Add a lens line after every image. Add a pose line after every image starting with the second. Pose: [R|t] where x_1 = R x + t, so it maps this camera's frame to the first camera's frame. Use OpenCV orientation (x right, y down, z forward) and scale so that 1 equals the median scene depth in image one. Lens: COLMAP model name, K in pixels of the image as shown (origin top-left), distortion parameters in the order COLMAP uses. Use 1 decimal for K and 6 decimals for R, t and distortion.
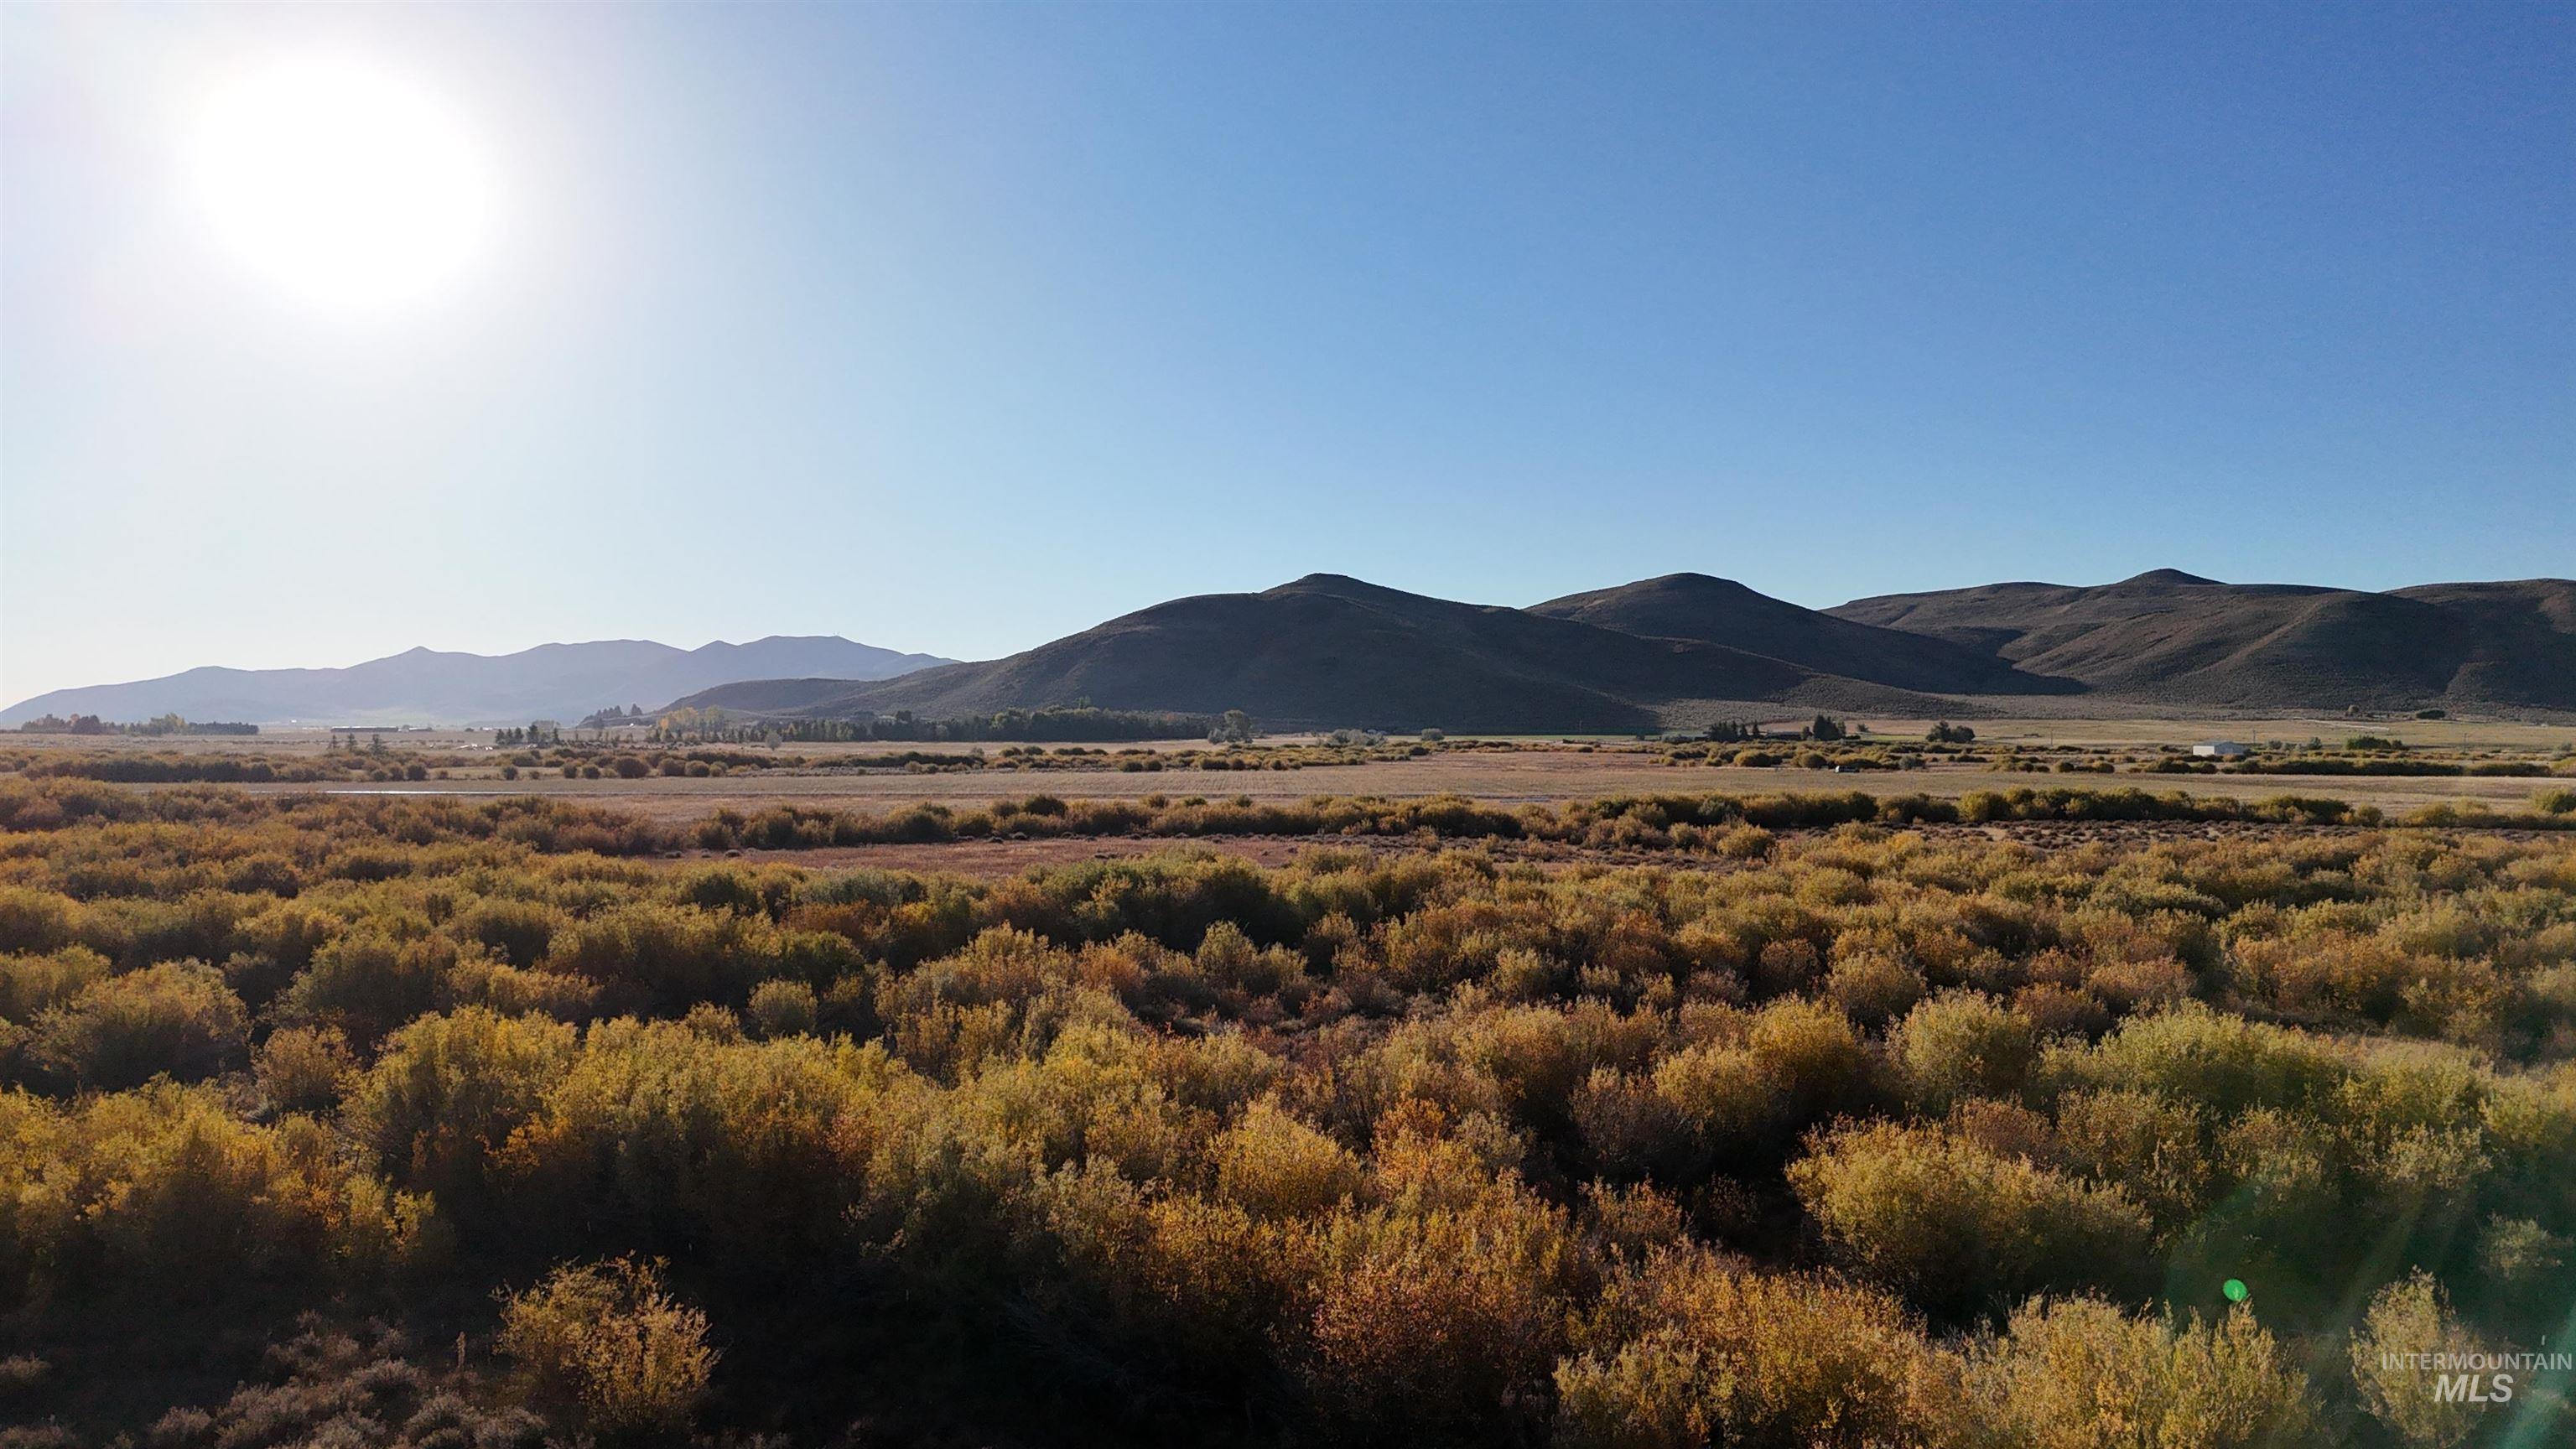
lens RADIAL K [[1898.1, 0, 1288.7], [0, 1898.1, 723.9], [0, 0, 1]] dist [0.010010, -0.005455]
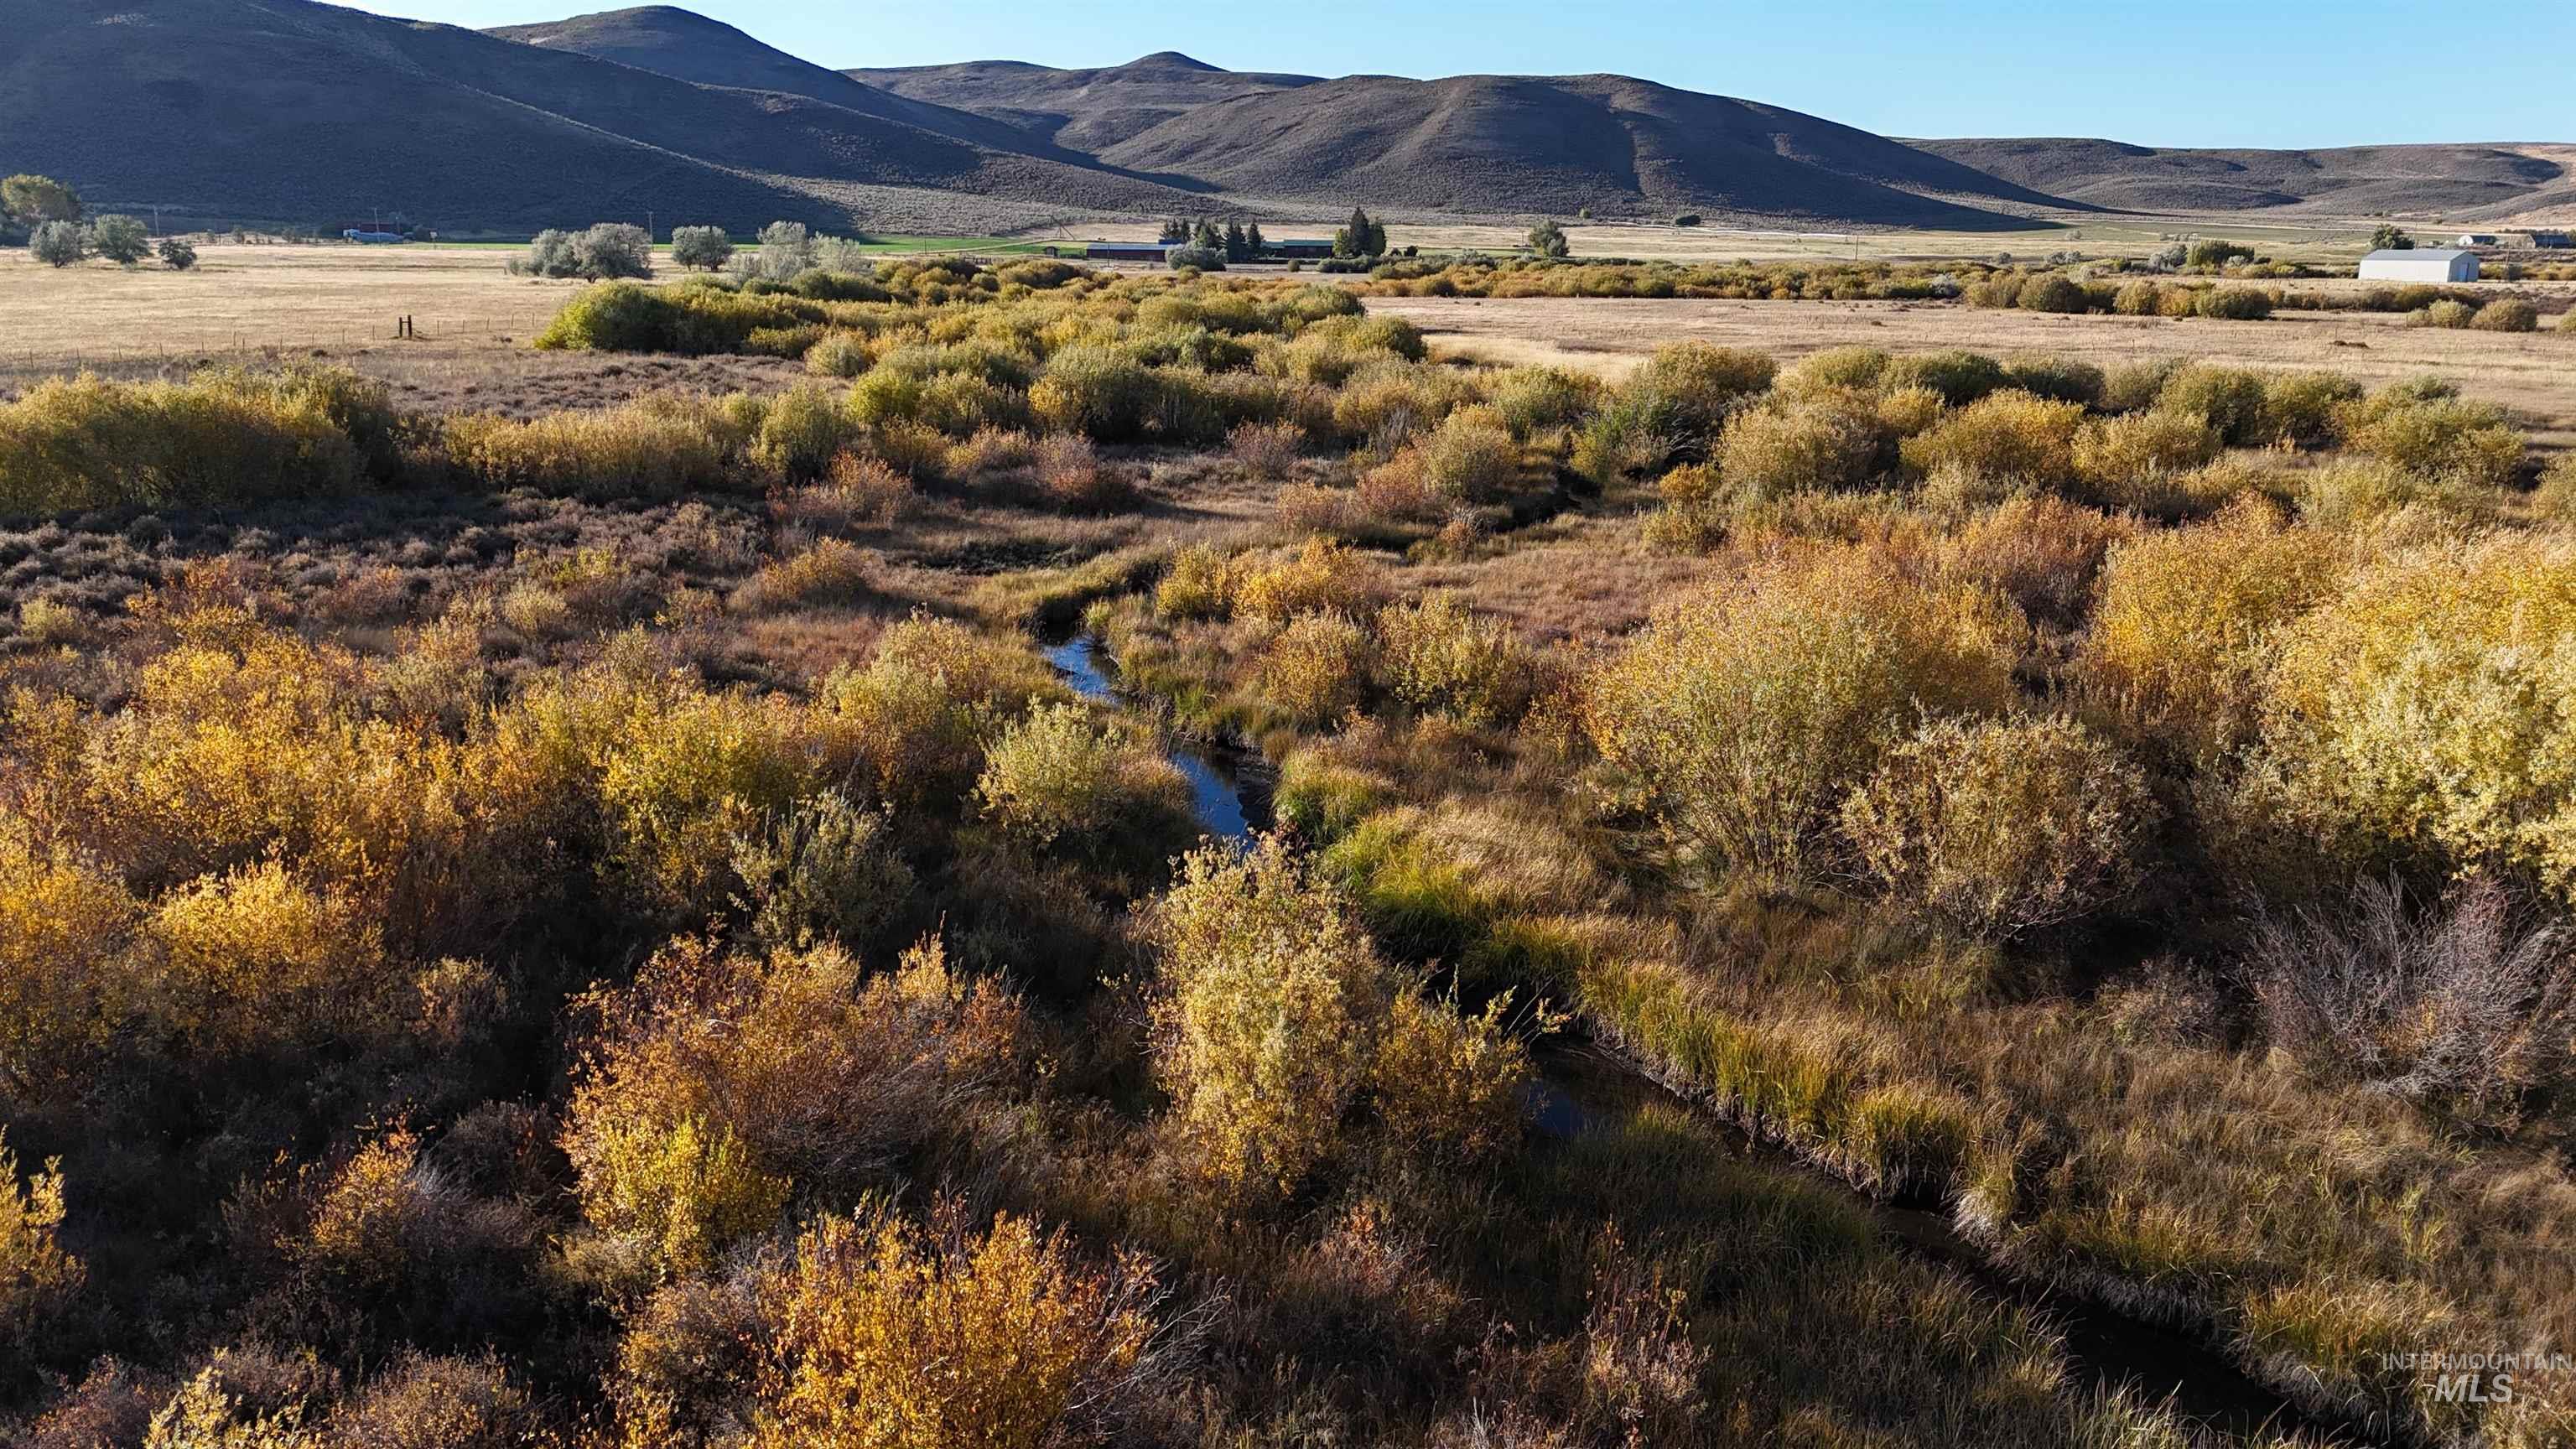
lens RADIAL K [[1898.1, 0, 1286.0], [0, 1898.1, 726.2], [0, 0, 1]] dist [0.010010, -0.005455]
pose [[0.810087, -0.147392, 0.567481, -0.054859], [-0.000225, 0.967808, 0.251689, 0.000299], [-0.586310, -0.204018, 0.783976, 0.279683]]
